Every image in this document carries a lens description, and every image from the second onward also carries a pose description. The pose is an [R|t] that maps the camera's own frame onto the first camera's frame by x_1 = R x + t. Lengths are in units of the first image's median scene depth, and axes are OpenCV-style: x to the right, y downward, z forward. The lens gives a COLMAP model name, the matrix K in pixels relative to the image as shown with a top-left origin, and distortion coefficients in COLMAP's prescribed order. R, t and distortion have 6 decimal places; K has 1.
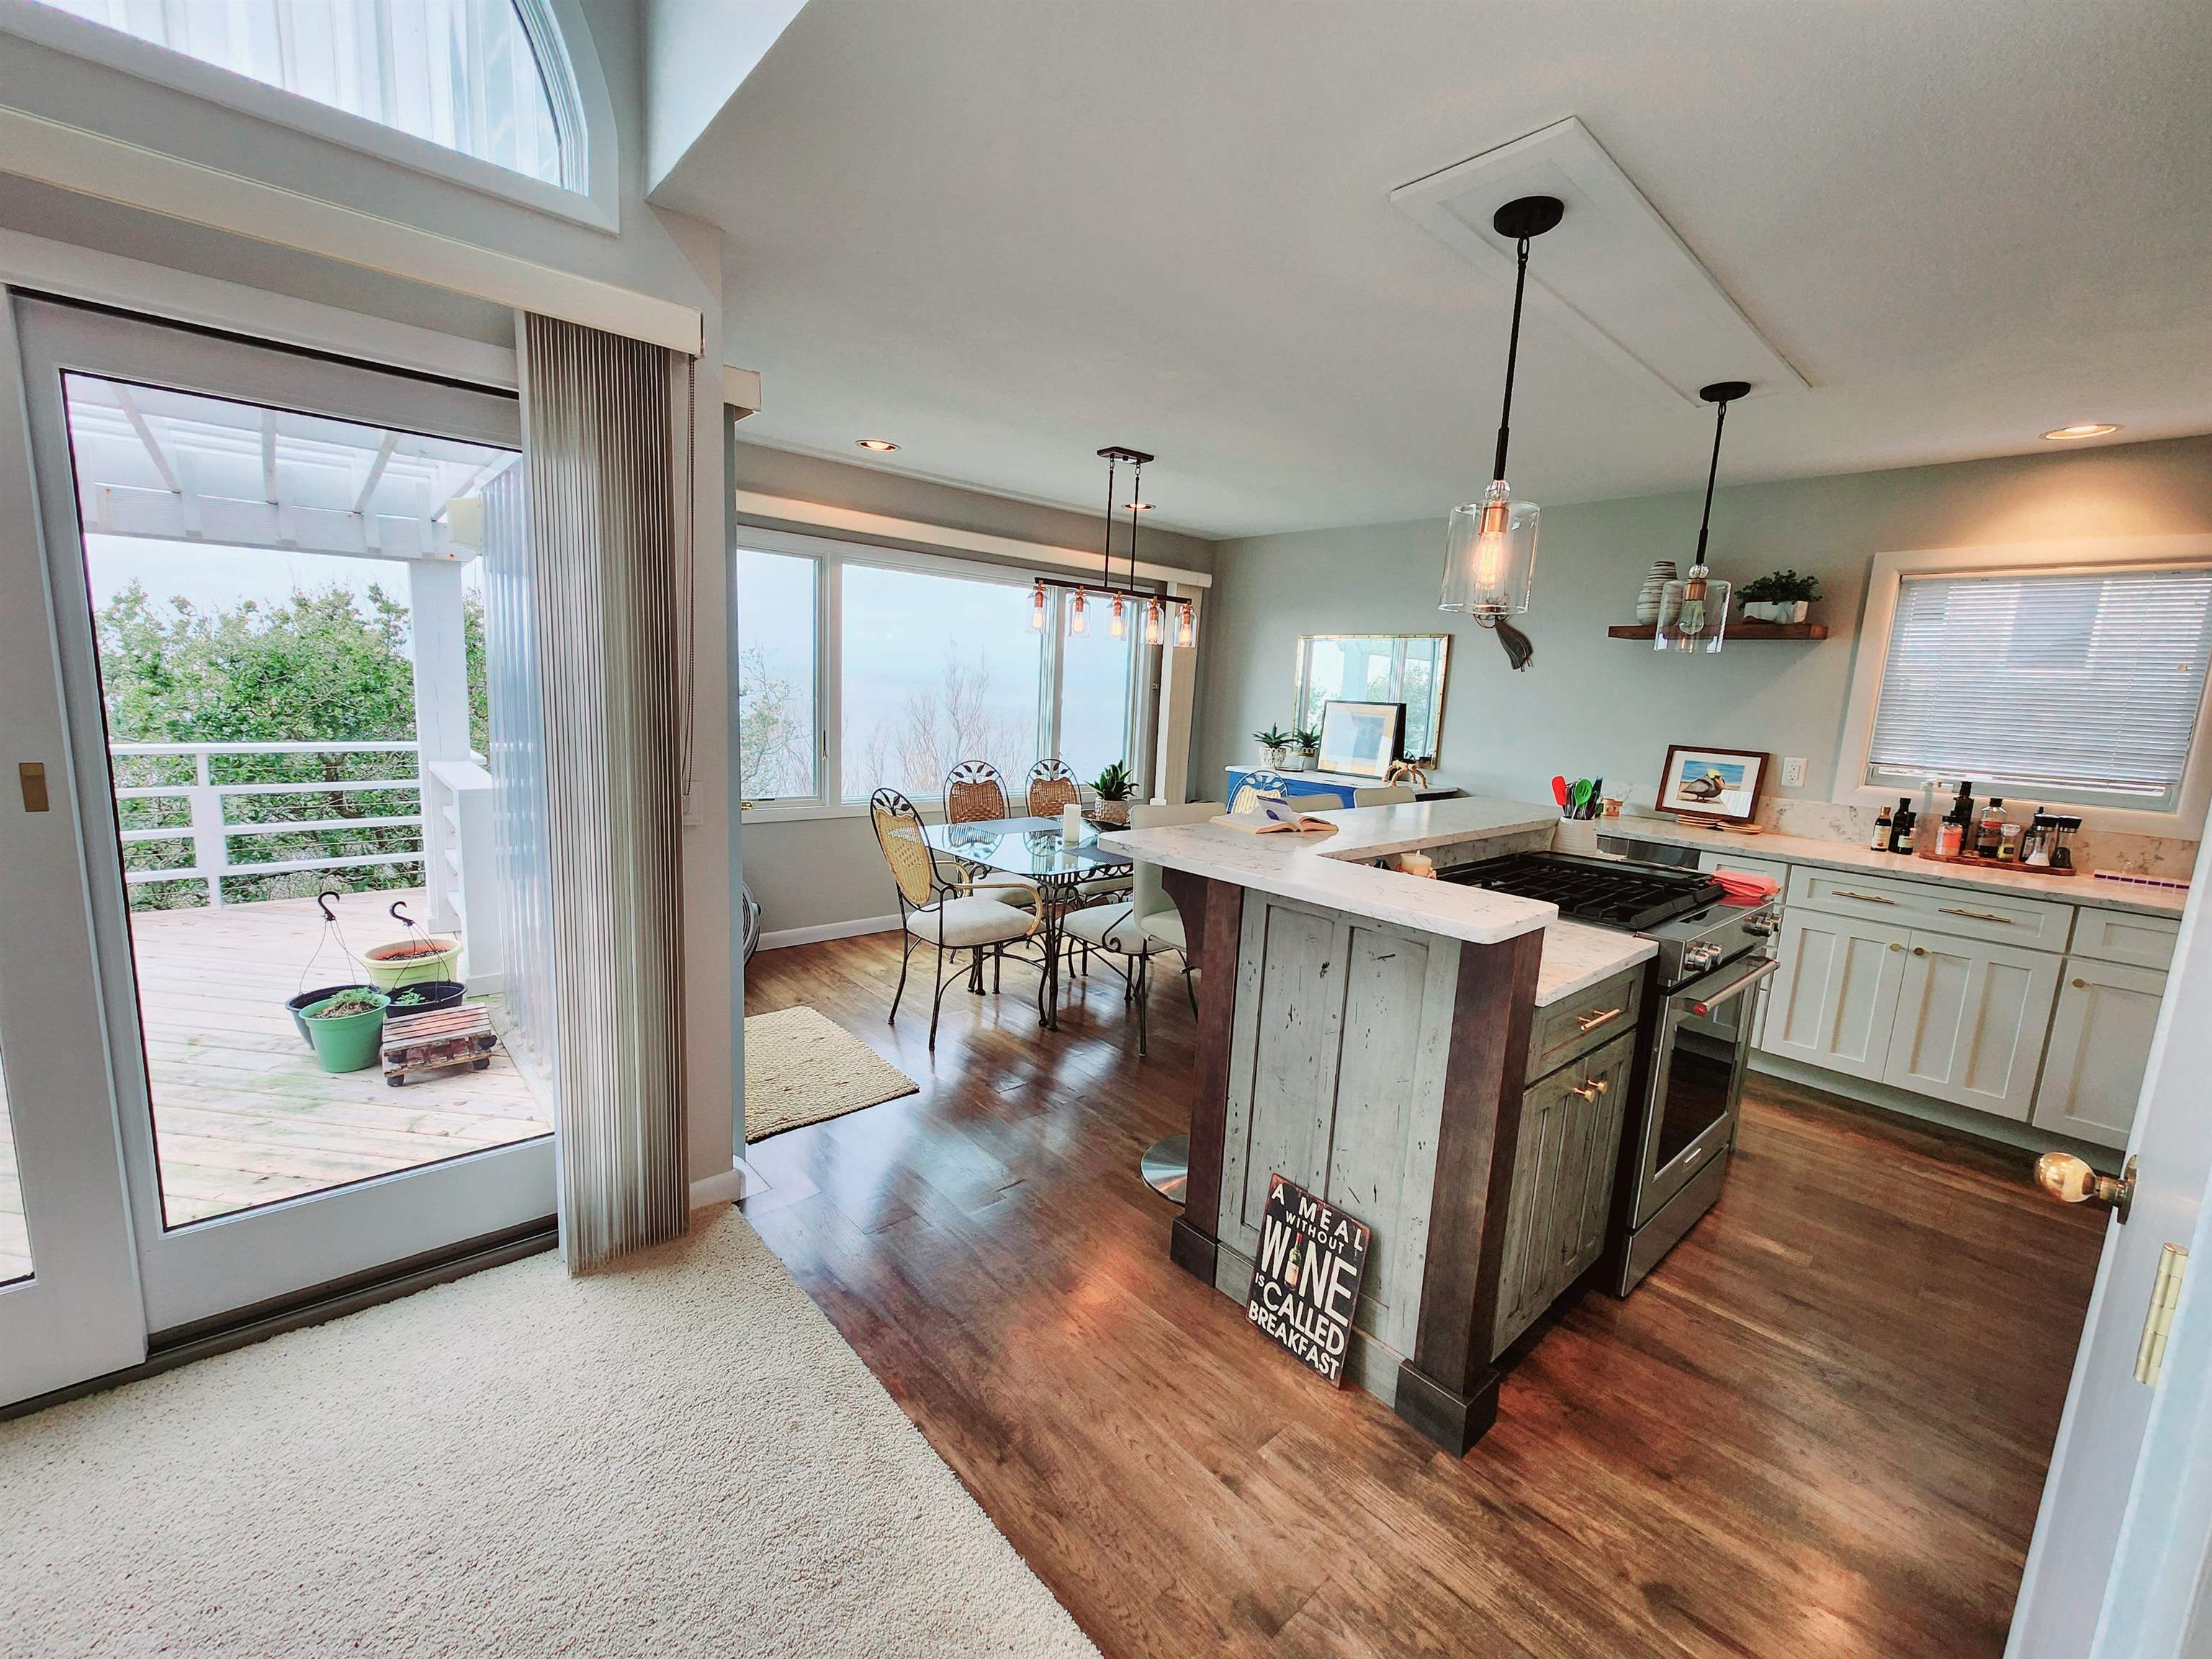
lens RADIAL K [[908.5, 0, 1111.5], [0, 908.5, 828.9], [0, 0, 1]] dist [-0.000657, -0.000631]
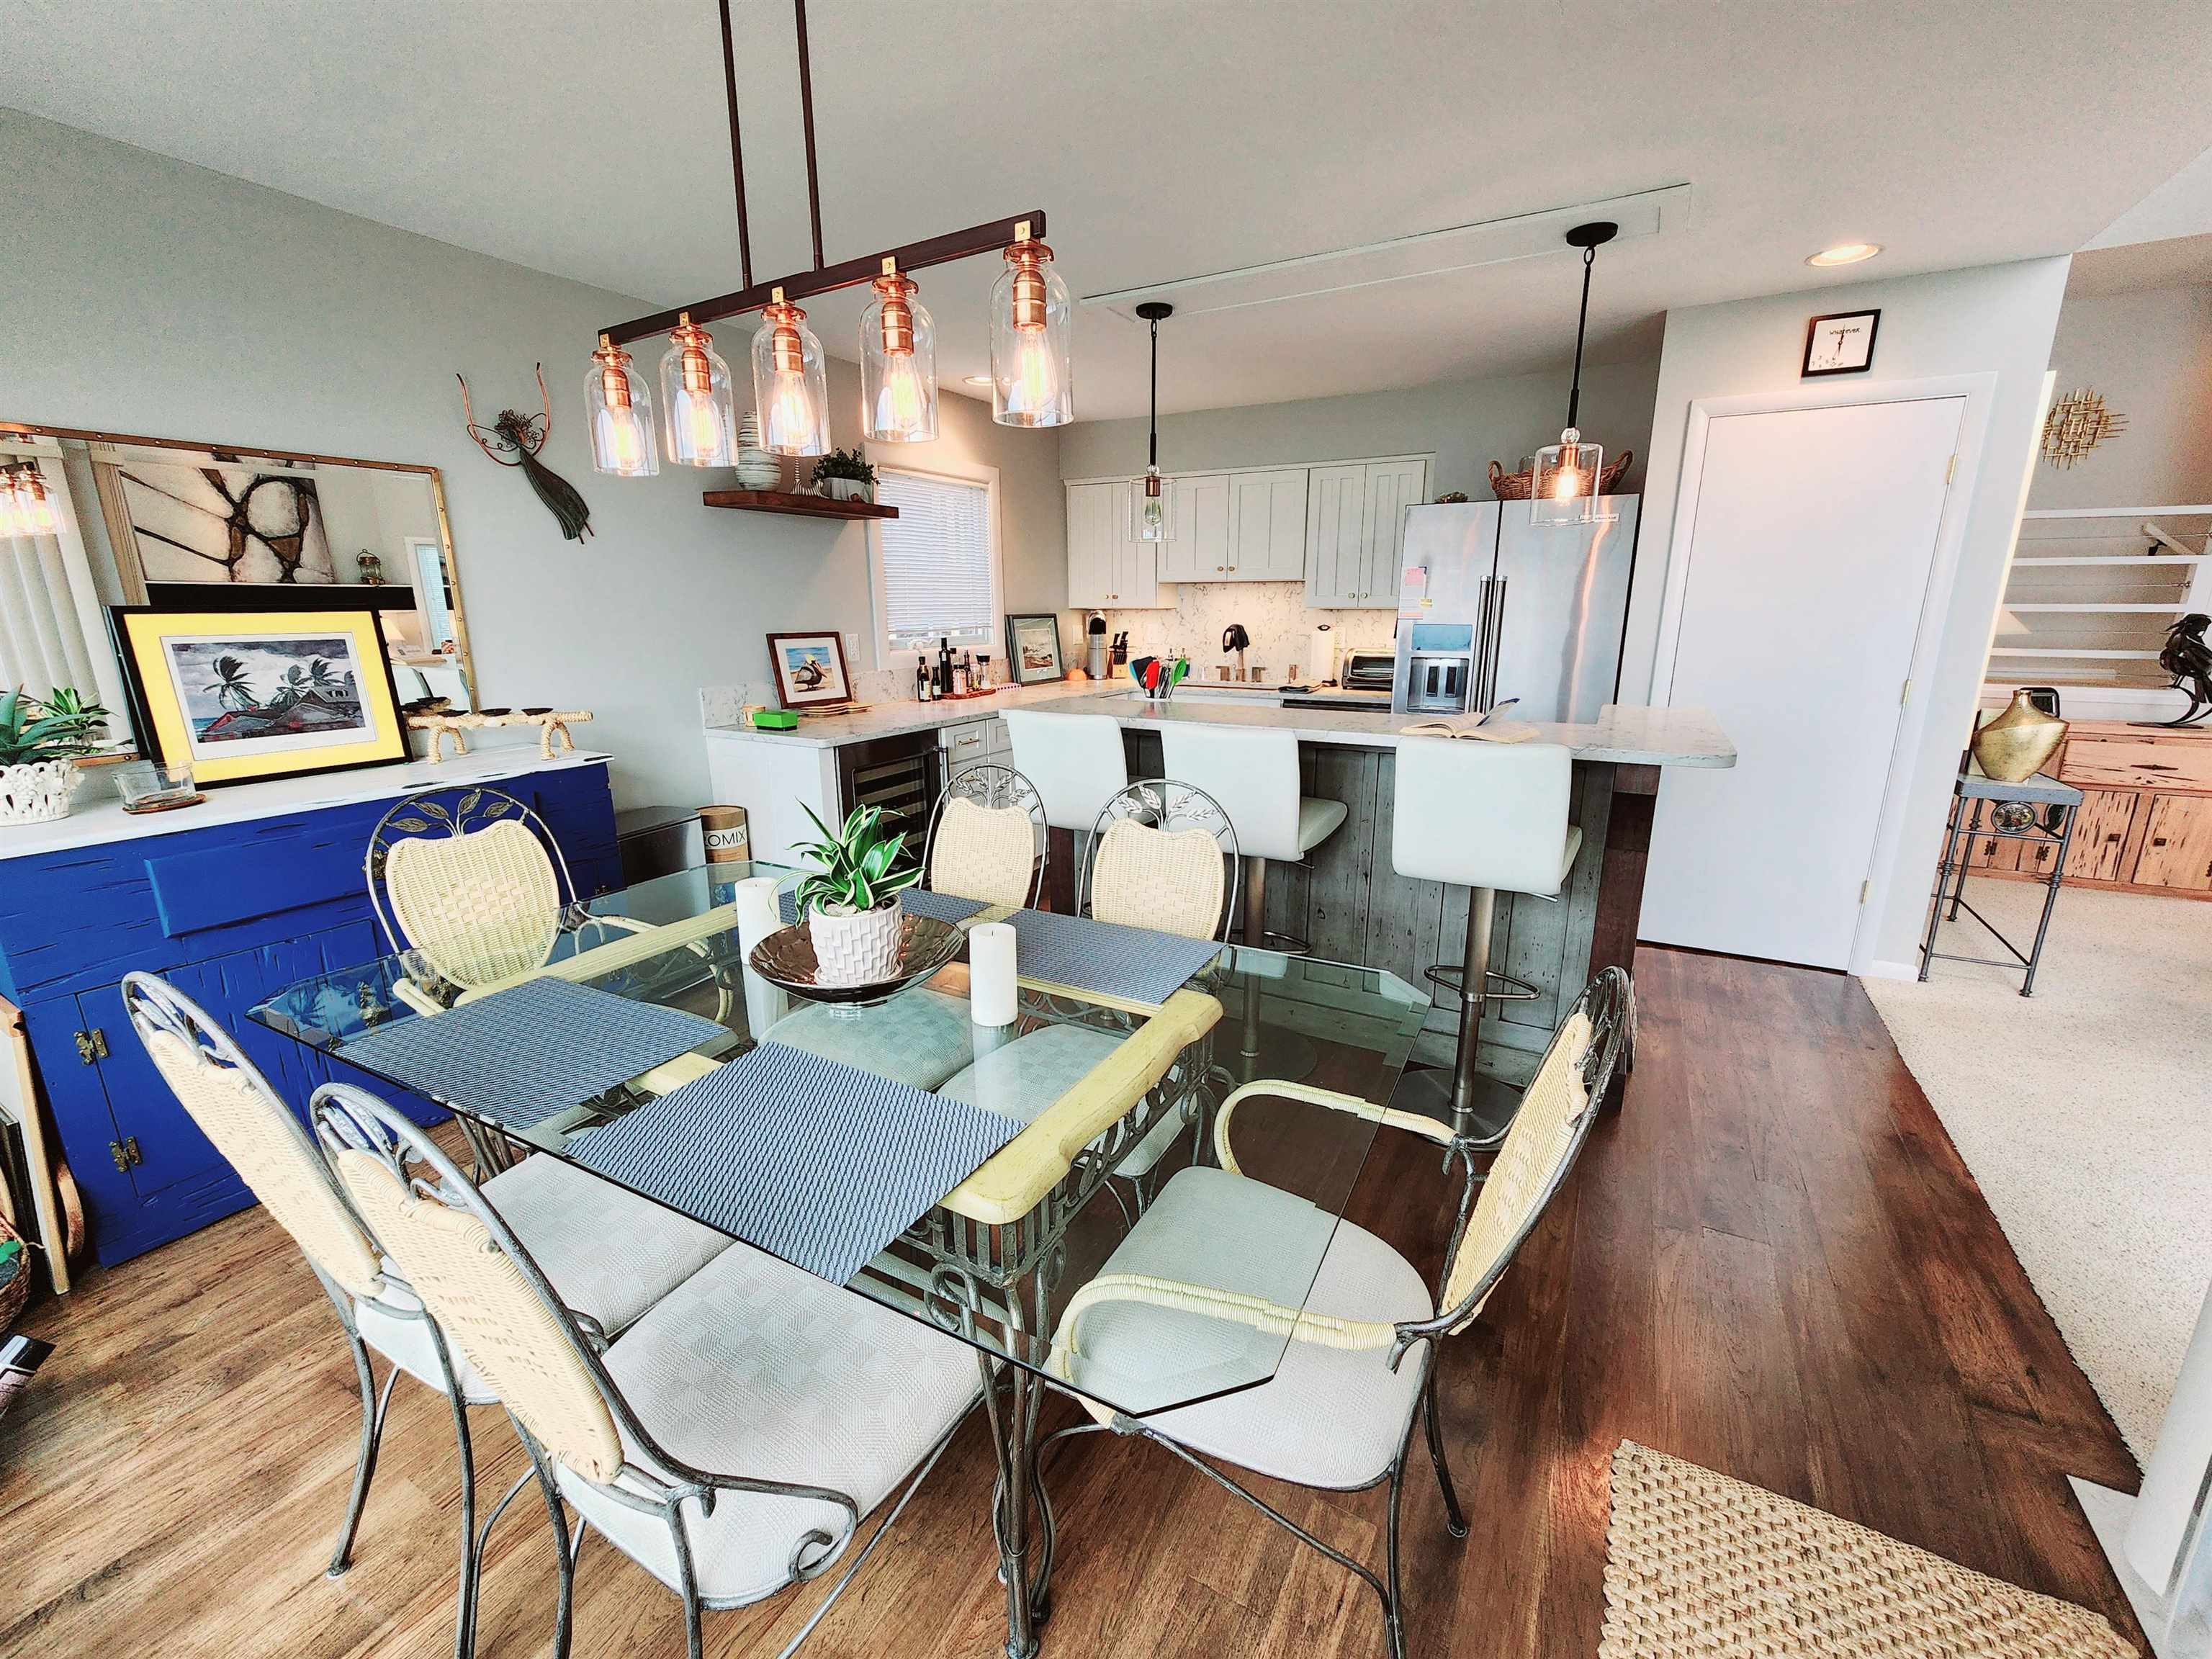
lens RADIAL K [[911.8, 0, 1111.8], [0, 911.8, 824.5], [0, 0, 1]] dist [0.000387, -0.000100]
pose [[-0.322859, -0.272608, 0.906337, -0.463634], [0.137909, 0.933849, 0.330010, -0.220656], [-0.936346, 0.231539, -0.263906, 1.281522]]
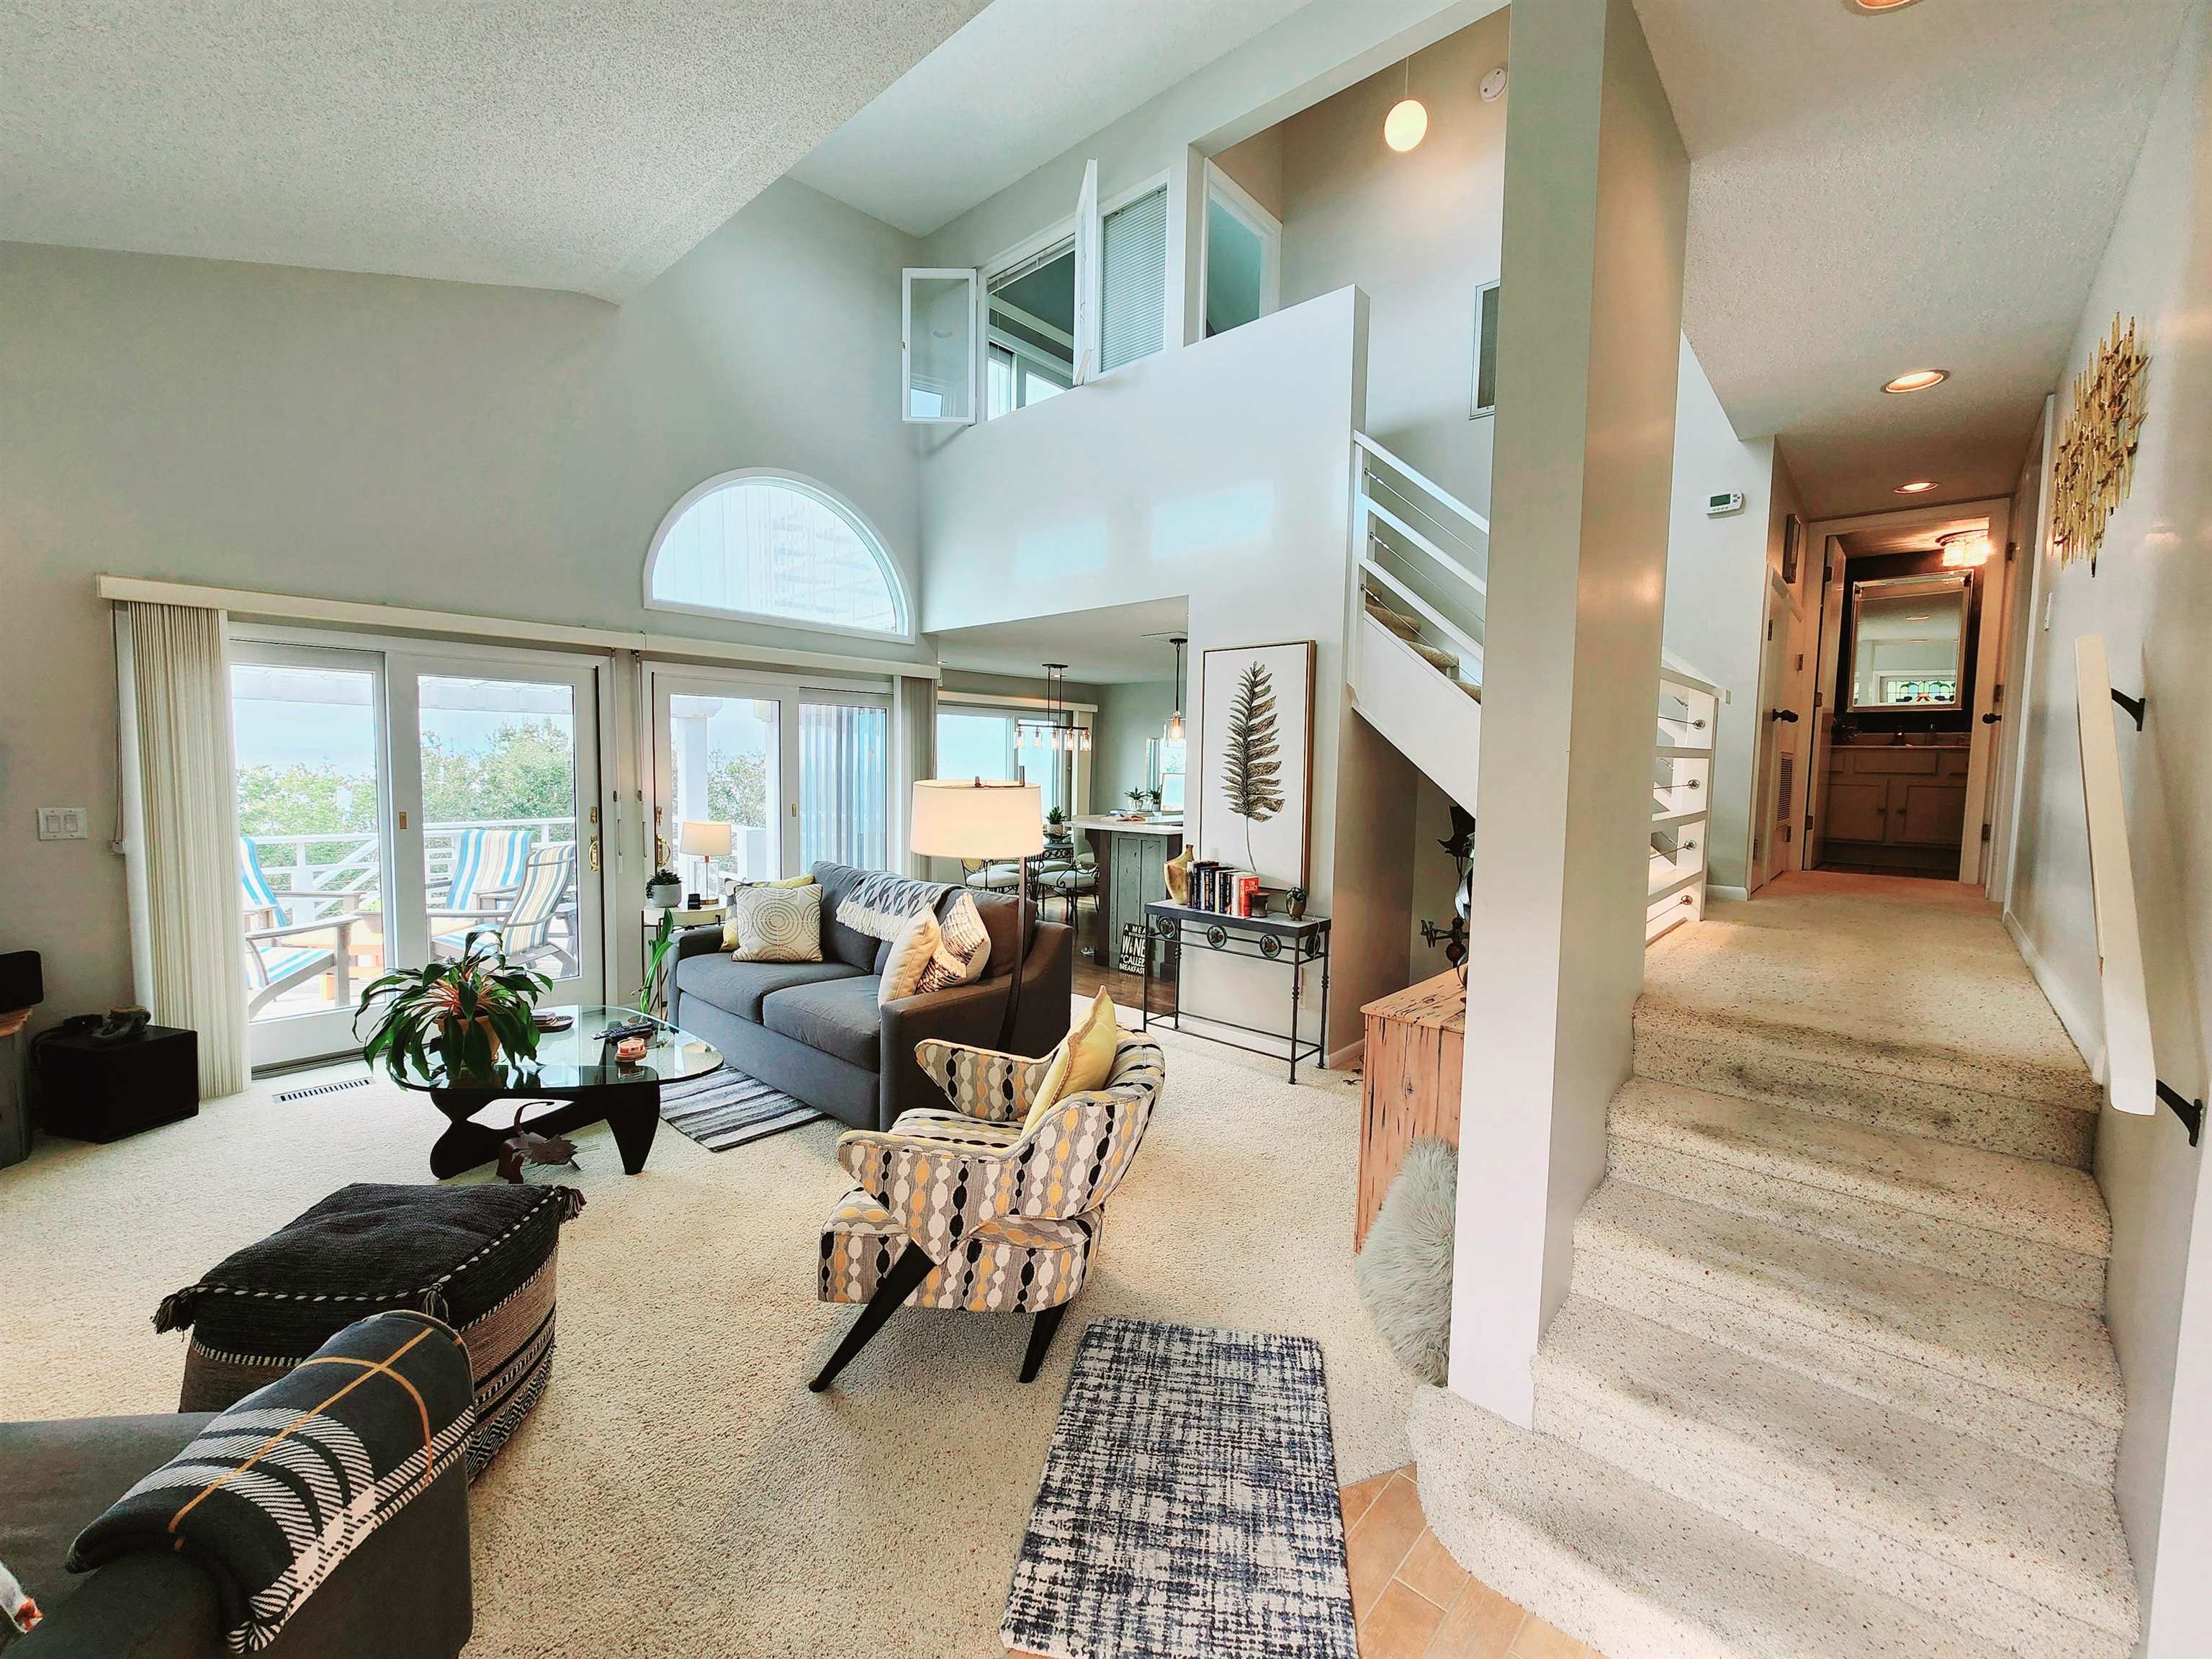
lens RADIAL K [[908.5, 0, 1106.4], [0, 908.5, 824.7], [0, 0, 1]] dist [0.000724, -0.000010]
pose [[0.993446, -0.040983, 0.106698, -0.136584], [0.049846, 0.995404, -0.081766, 0.188874], [-0.102857, 0.086549, 0.990924, -1.408497]]
